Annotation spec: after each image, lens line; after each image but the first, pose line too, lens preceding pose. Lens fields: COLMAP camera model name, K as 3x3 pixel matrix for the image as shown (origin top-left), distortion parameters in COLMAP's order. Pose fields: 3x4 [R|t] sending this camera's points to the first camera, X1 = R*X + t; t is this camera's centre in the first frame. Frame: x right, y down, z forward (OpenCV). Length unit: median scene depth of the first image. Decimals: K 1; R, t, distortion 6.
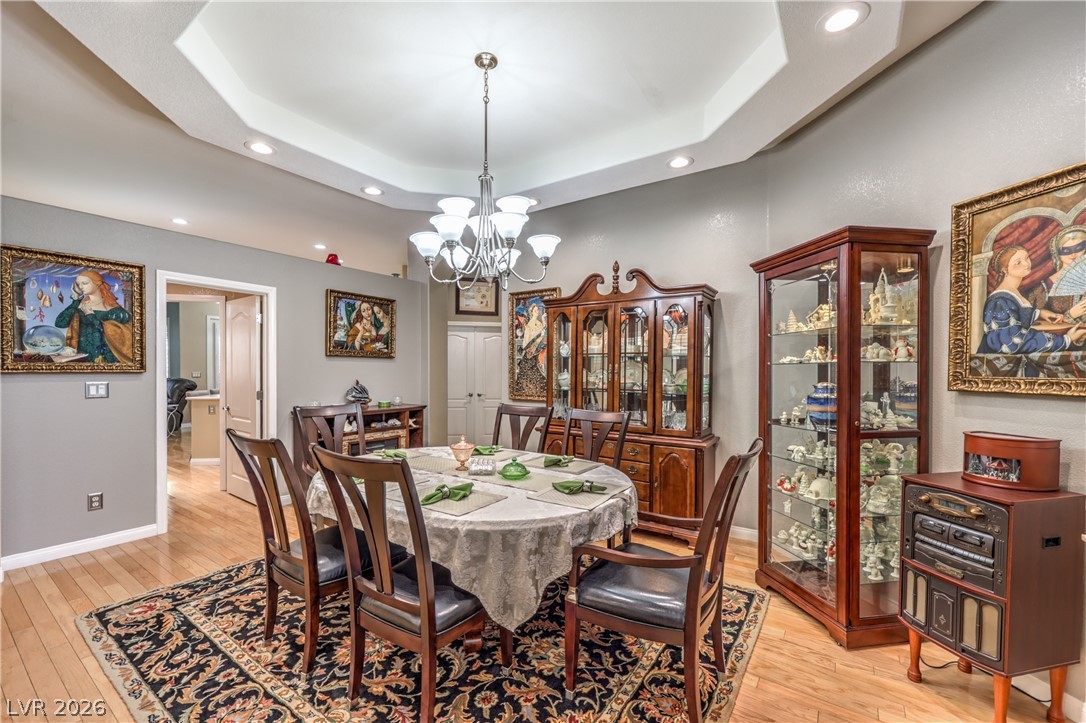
lens RADIAL K [[433.8, 0, 535.8], [0, 433.8, 365.4], [0, 0, 1]] dist [-0.002418, -0.000292]
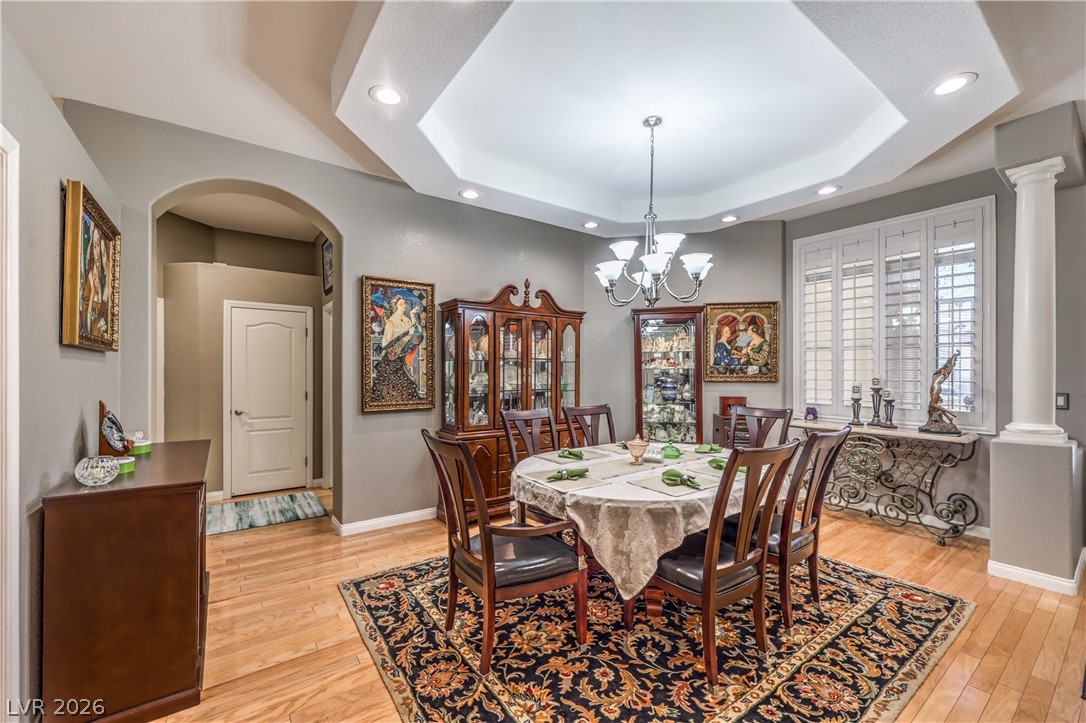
lens RADIAL K [[433.8, 0, 535.8], [0, 433.8, 365.4], [0, 0, 1]] dist [-0.002418, -0.000292]
pose [[0.349205, 0.004160, 0.937037, -1.681140], [-0.007468, 0.999971, -0.001657, -0.016467], [-0.937016, -0.006419, 0.349226, 1.104267]]
